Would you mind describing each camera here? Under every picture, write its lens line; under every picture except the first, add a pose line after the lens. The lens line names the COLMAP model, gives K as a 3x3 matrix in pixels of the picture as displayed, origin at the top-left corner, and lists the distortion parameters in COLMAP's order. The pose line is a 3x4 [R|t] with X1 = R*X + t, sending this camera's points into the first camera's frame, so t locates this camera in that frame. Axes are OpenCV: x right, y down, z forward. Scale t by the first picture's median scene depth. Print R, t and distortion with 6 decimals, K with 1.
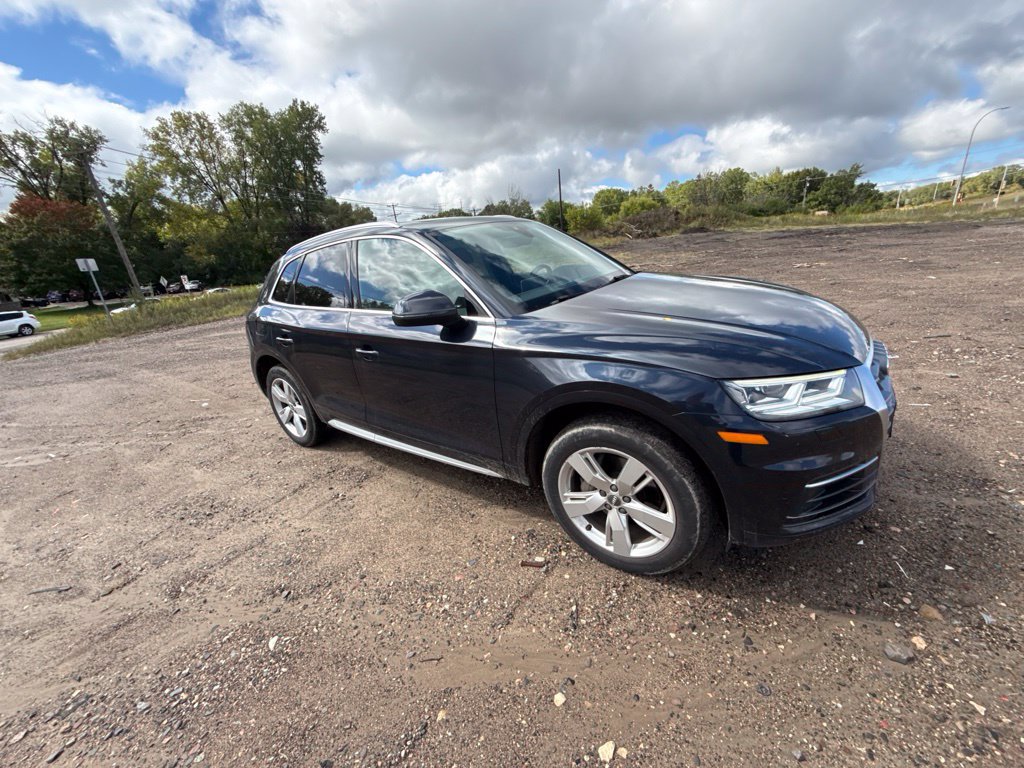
lens RADIAL K [[410.1, 0, 512.7], [0, 410.1, 381.6], [0, 0, 1]] dist [-0.001031, 0.000116]
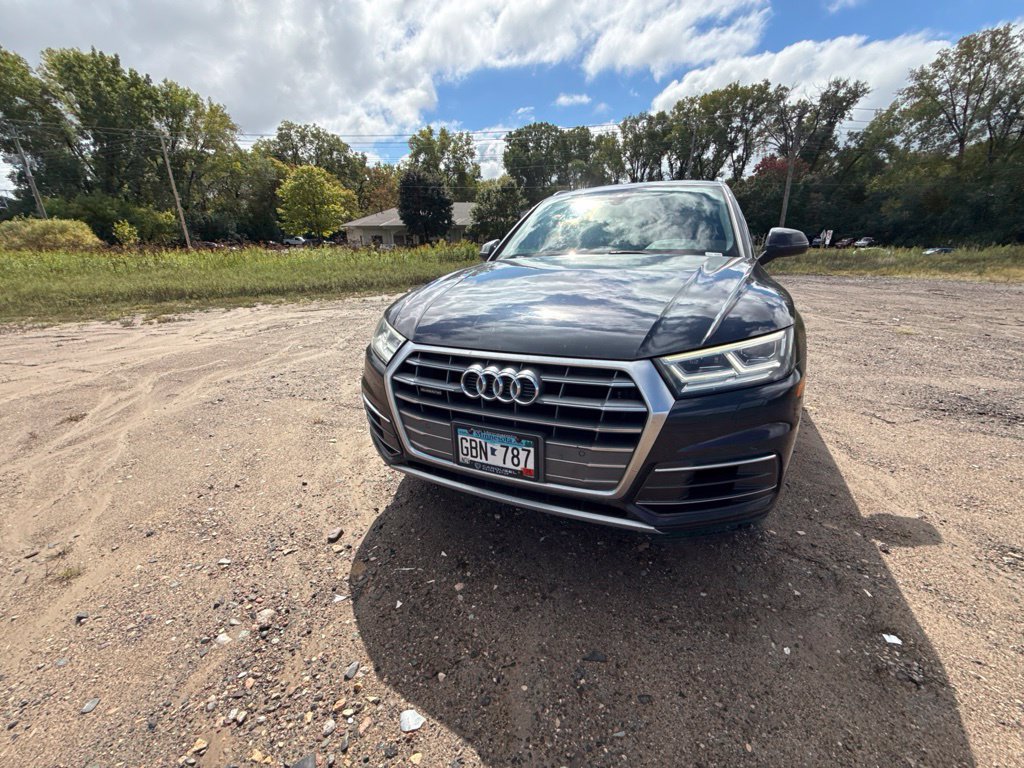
lens RADIAL K [[410.1, 0, 512.7], [0, 410.1, 382.7], [0, 0, 1]] dist [-0.001031, 0.000116]
pose [[0.189801, 0.409225, -0.892474, 0.048789], [-0.315350, 0.886244, 0.339303, -0.010023], [0.929801, 0.217042, 0.297260, 0.024594]]
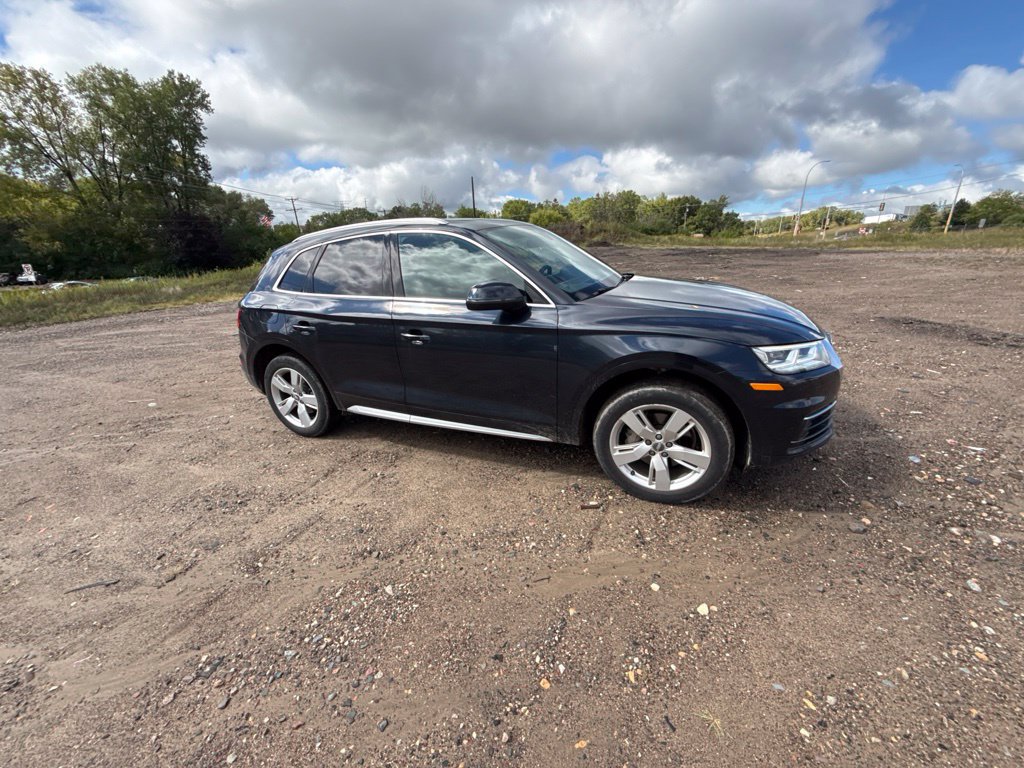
lens RADIAL K [[410.1, 0, 515.0], [0, 410.1, 381.3], [0, 0, 1]] dist [-0.001031, 0.000116]
pose [[0.975813, -0.017362, 0.217915, -0.014192], [0.020598, 0.999709, -0.012588, 0.002777], [-0.217633, 0.016772, 0.975887, -0.004778]]
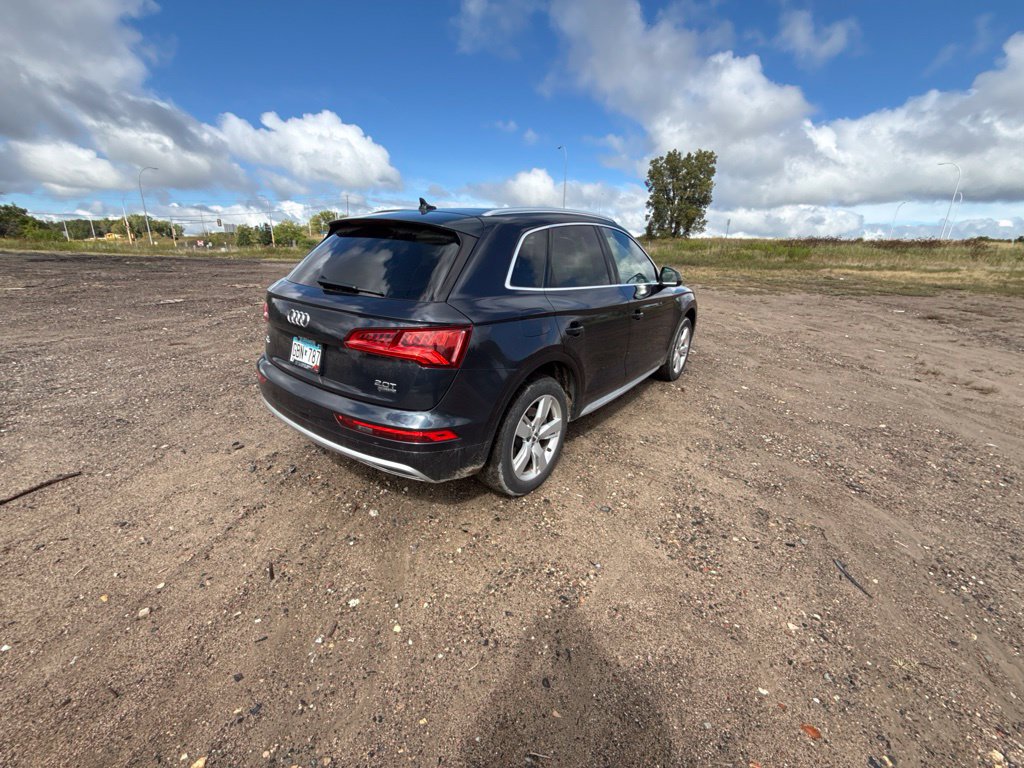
lens RADIAL K [[410.1, 0, 508.4], [0, 410.1, 382.6], [0, 0, 1]] dist [-0.001031, 0.000116]
pose [[0.040723, -0.215067, 0.975750, -0.071896], [0.288114, 0.937607, 0.194636, -0.010367], [-0.956730, 0.273201, 0.100146, 0.055980]]
